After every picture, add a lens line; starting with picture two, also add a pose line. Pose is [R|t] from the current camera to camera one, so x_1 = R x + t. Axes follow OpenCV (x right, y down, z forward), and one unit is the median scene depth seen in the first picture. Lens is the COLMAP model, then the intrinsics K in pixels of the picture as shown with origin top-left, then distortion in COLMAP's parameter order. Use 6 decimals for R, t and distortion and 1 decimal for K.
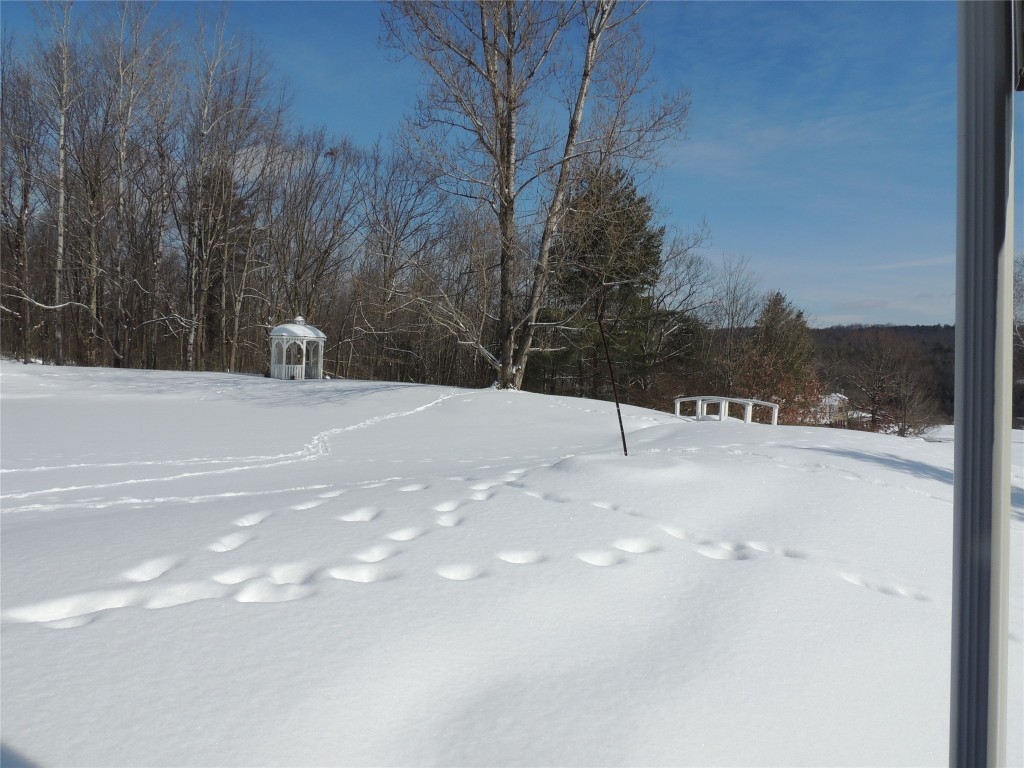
lens RADIAL K [[734.2, 0, 511.6], [0, 734.2, 380.3], [0, 0, 1]] dist [-0.010371, -0.000682]
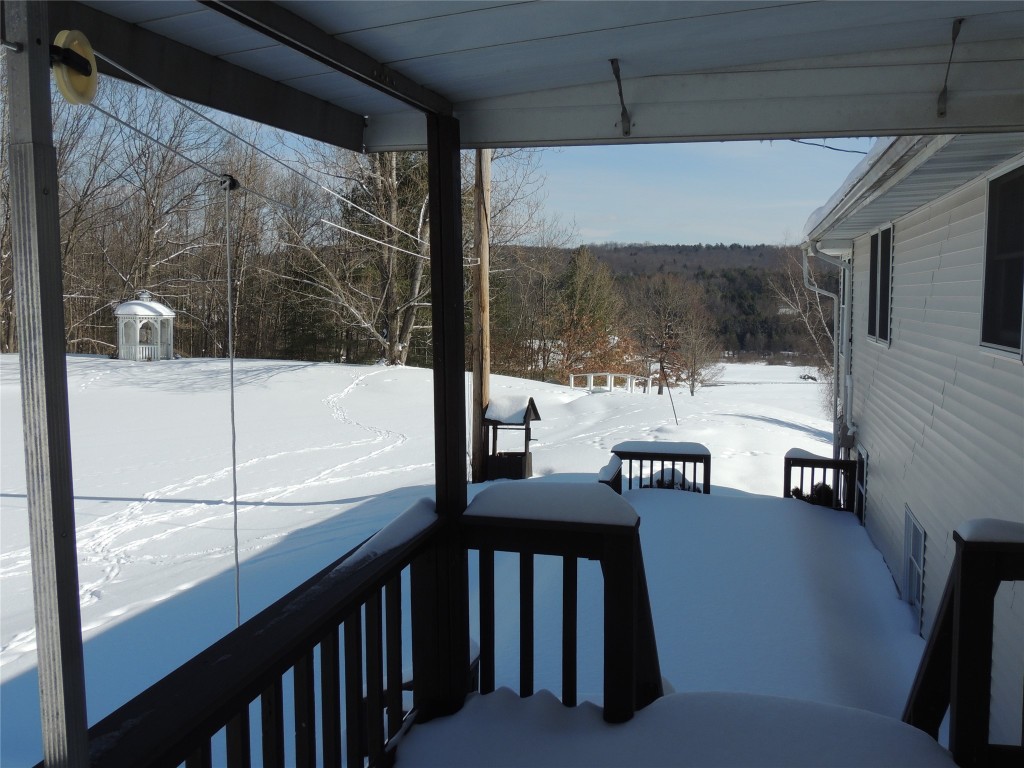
lens RADIAL K [[990.3, 0, 512.5], [0, 990.3, 386.1], [0, 0, 1]] dist [-0.005160, 0.000000]
pose [[0.940015, -0.047873, 0.337758, -0.335496], [0.022456, 0.996640, 0.078765, -0.067978], [-0.340394, -0.066456, 0.937932, -0.424673]]
